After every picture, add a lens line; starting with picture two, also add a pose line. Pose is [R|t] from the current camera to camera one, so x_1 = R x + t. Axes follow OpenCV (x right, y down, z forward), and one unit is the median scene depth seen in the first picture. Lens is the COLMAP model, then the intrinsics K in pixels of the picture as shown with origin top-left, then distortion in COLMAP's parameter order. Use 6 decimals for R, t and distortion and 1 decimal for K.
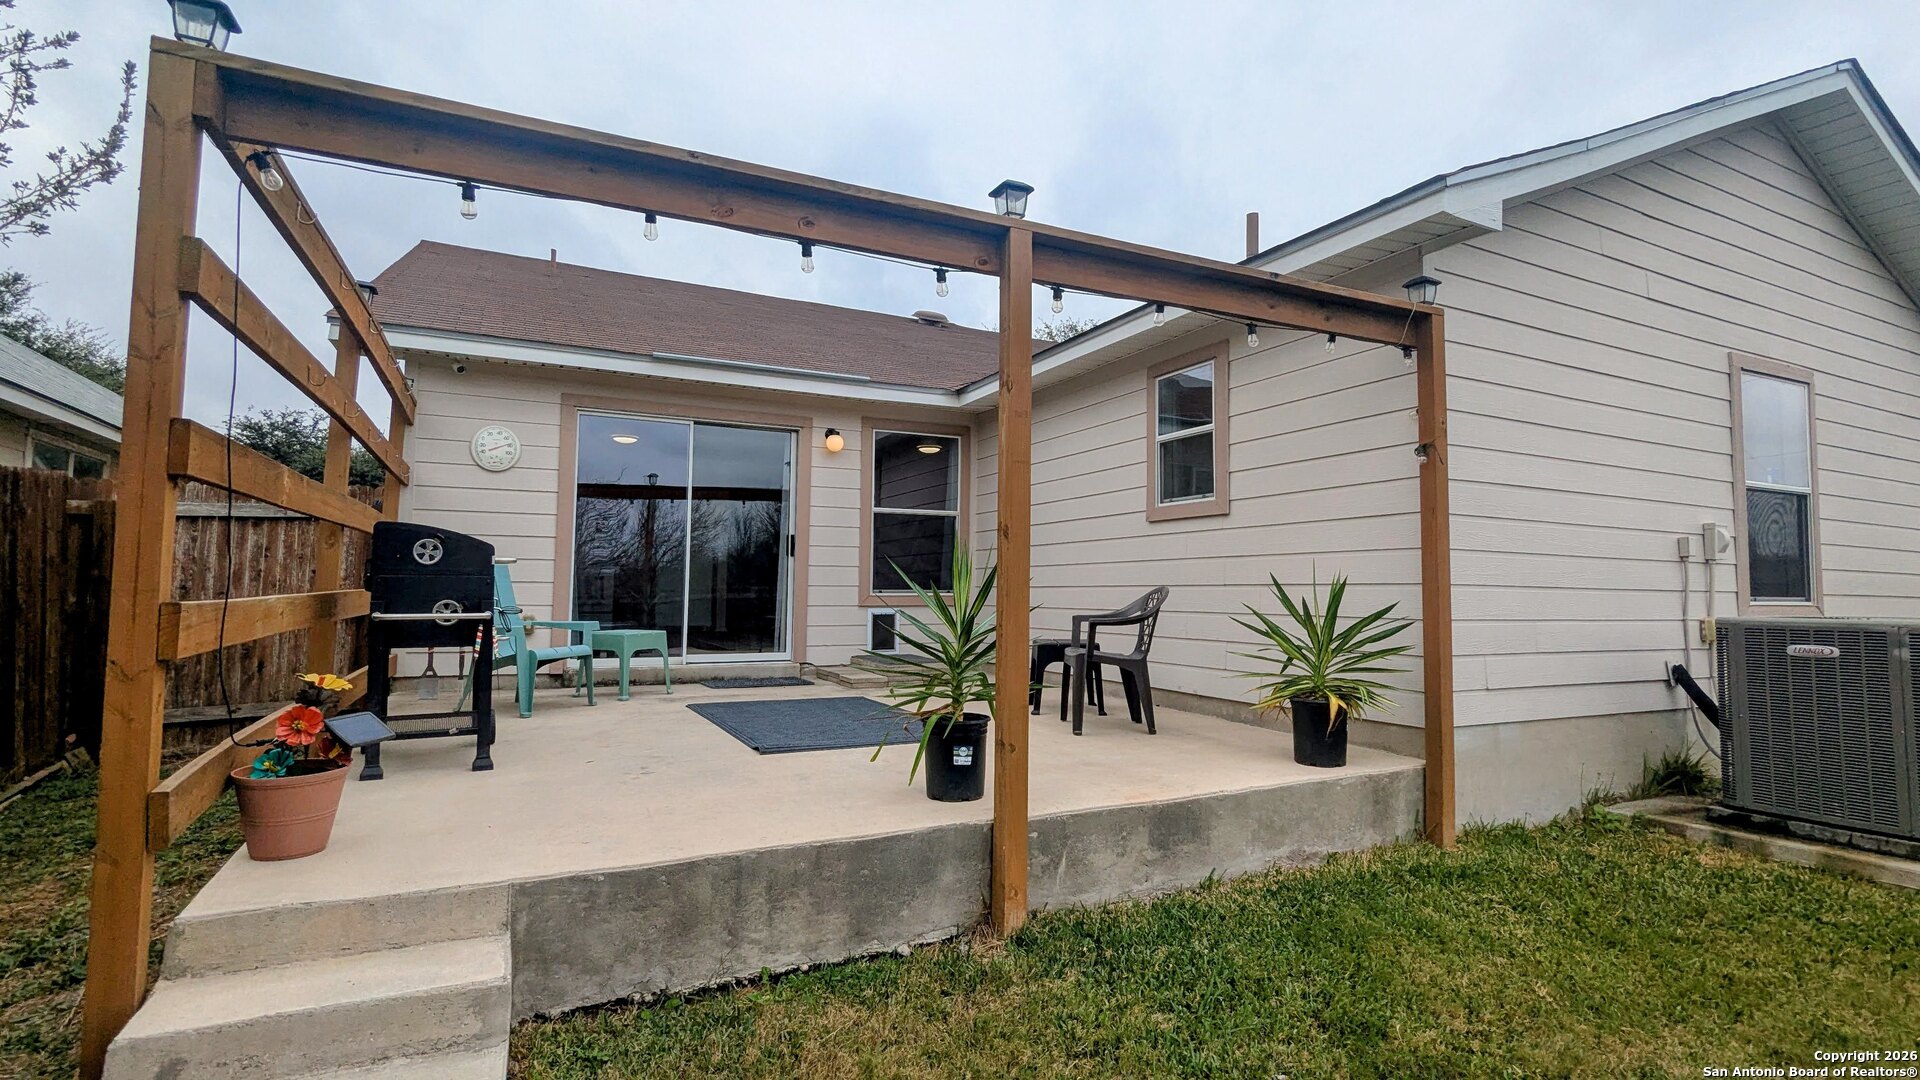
lens RADIAL K [[903.0, 0, 968.0], [0, 903.0, 527.0], [0, 0, 1]] dist [0.000796, -0.000223]
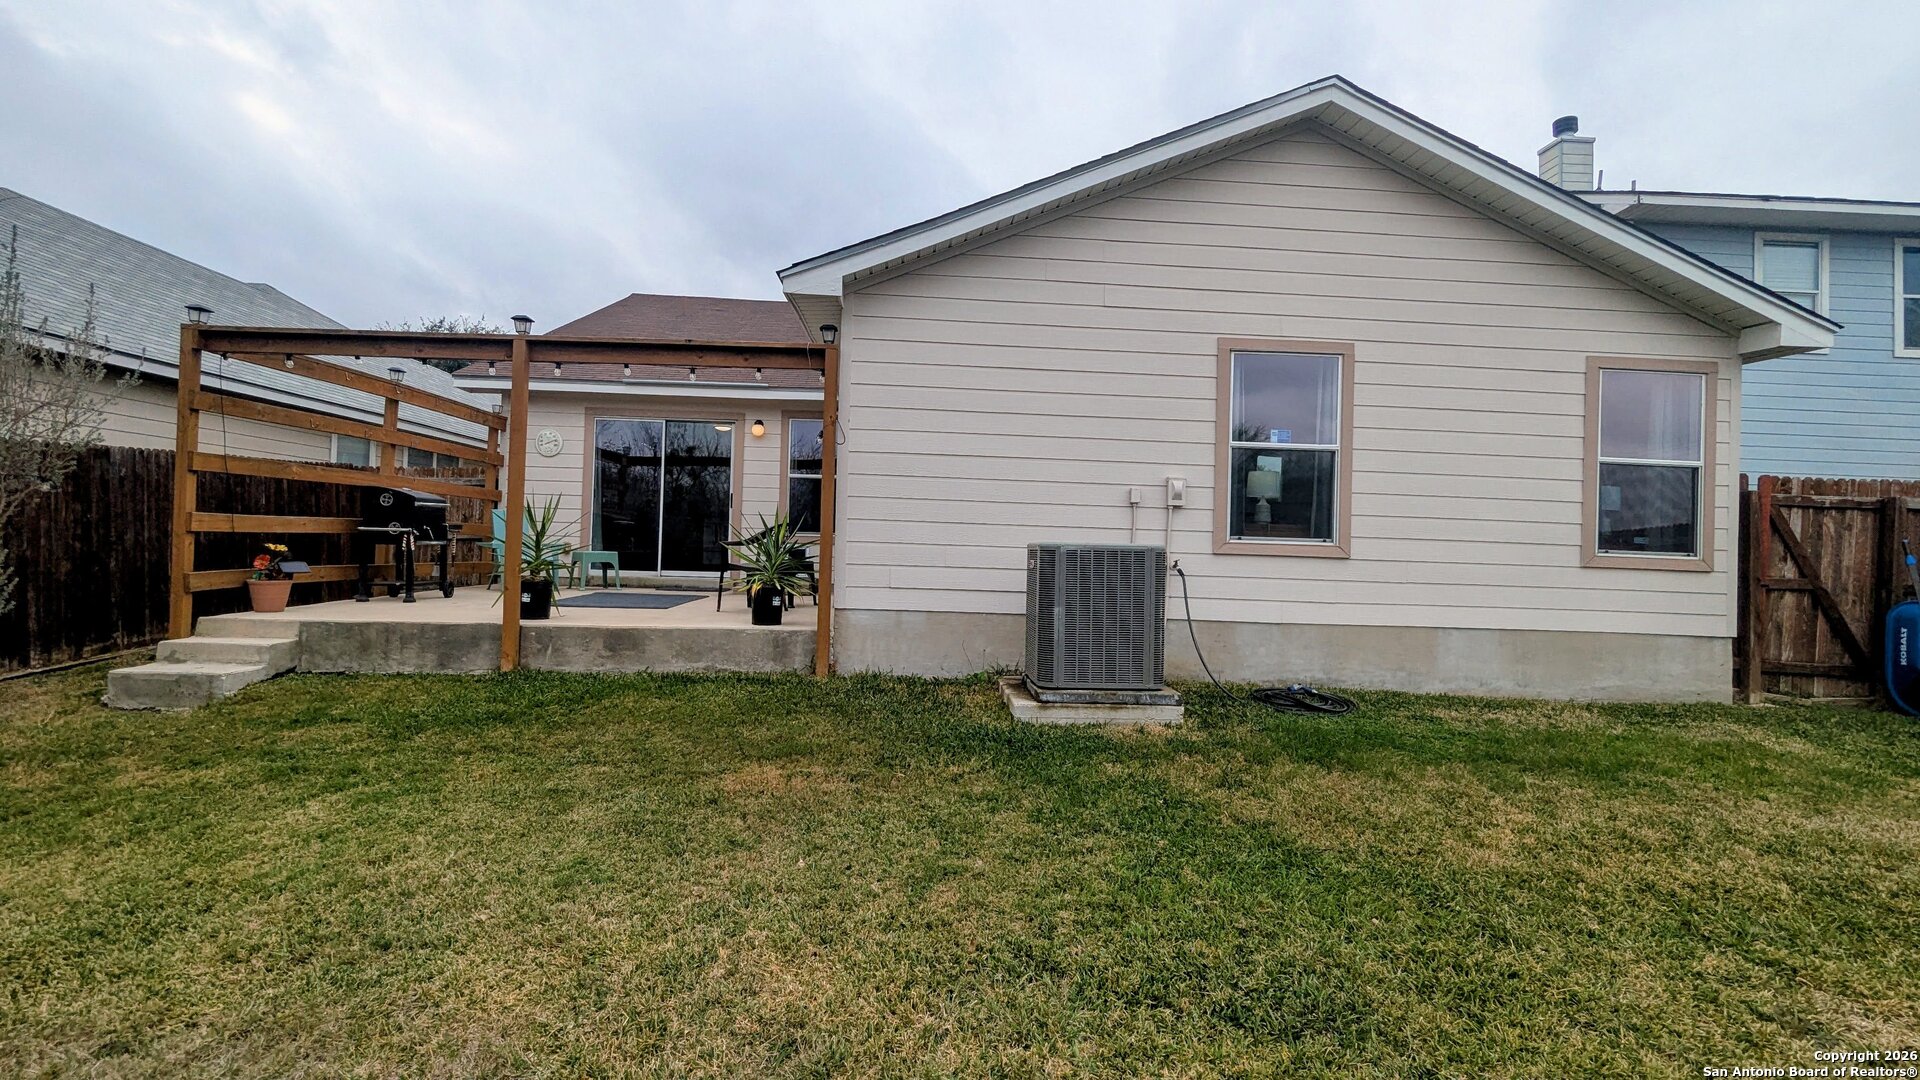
lens RADIAL K [[903.0, 0, 968.0], [0, 903.0, 527.0], [0, 0, 1]] dist [0.000796, -0.000223]
pose [[0.916368, 0.007902, -0.400259, 1.528290], [0.007883, 0.999255, 0.037776, 0.022022], [0.400260, -0.037772, 0.915623, -0.411339]]
